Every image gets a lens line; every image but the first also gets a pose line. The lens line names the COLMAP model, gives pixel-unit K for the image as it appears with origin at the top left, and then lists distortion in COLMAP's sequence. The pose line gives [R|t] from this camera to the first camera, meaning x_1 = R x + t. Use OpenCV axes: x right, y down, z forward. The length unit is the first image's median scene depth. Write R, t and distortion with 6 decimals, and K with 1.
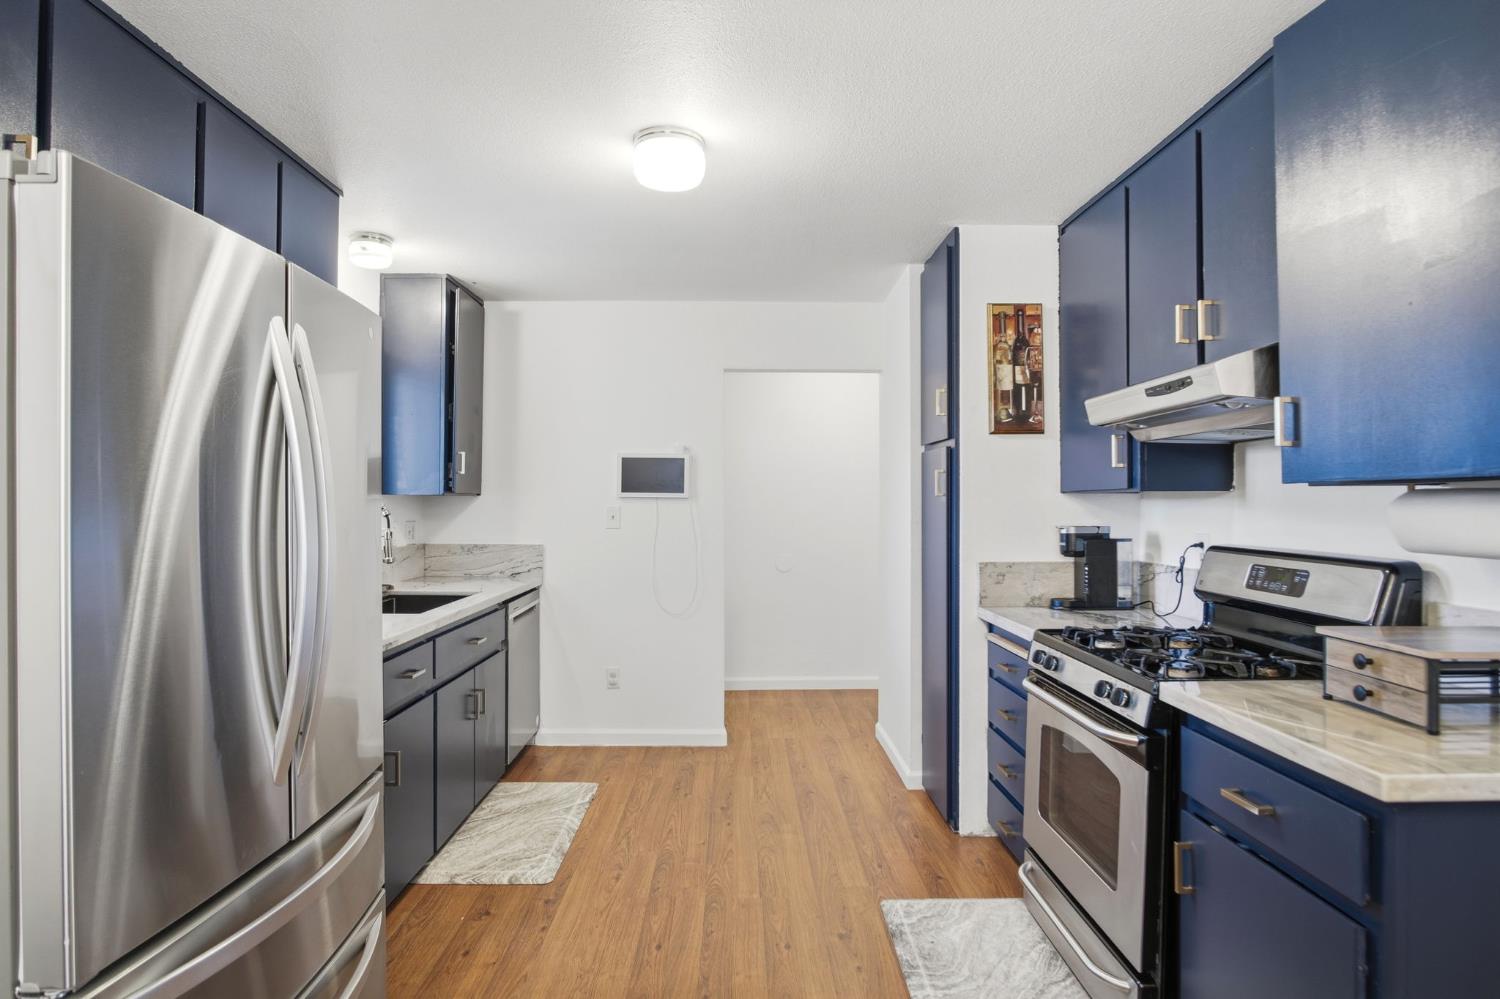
lens RADIAL K [[818.1, 0, 750.2], [0, 818.1, 506.8], [0, 0, 1]] dist [-0.028074, -0.000148]
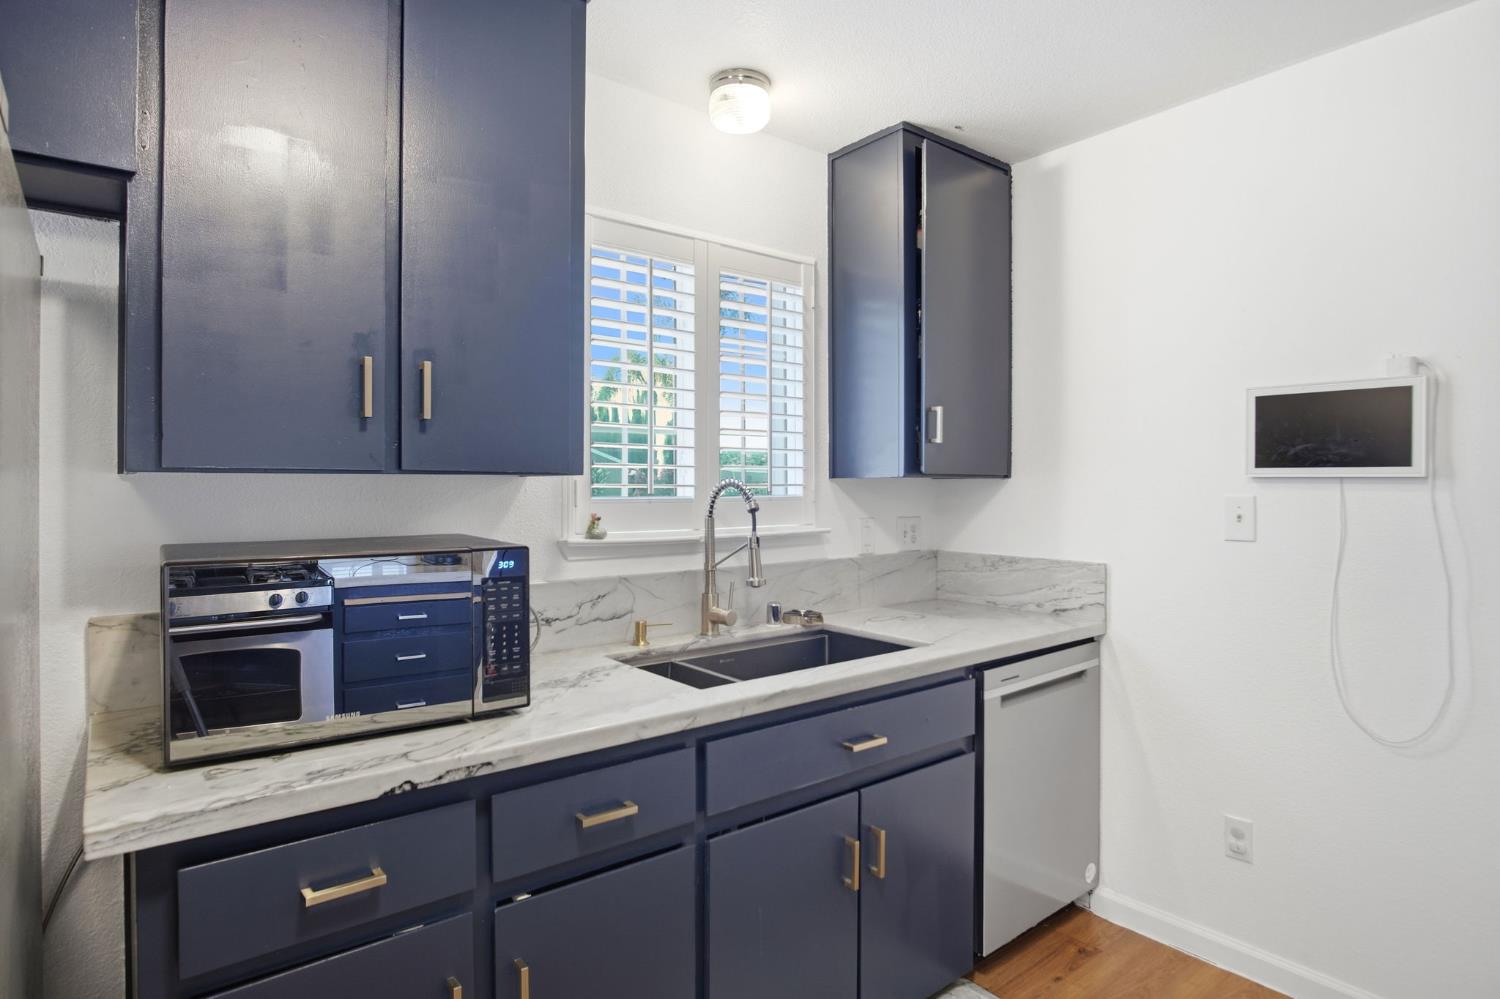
lens RADIAL K [[817.5, 0, 751.3], [0, 817.5, 490.3], [0, 0, 1]] dist [-0.025829, -0.000079]
pose [[0.616202, -0.001288, -0.787587, 0.038155], [-0.001766, 0.999994, -0.003017, -0.002141], [0.787586, 0.003250, 0.616196, 0.463920]]
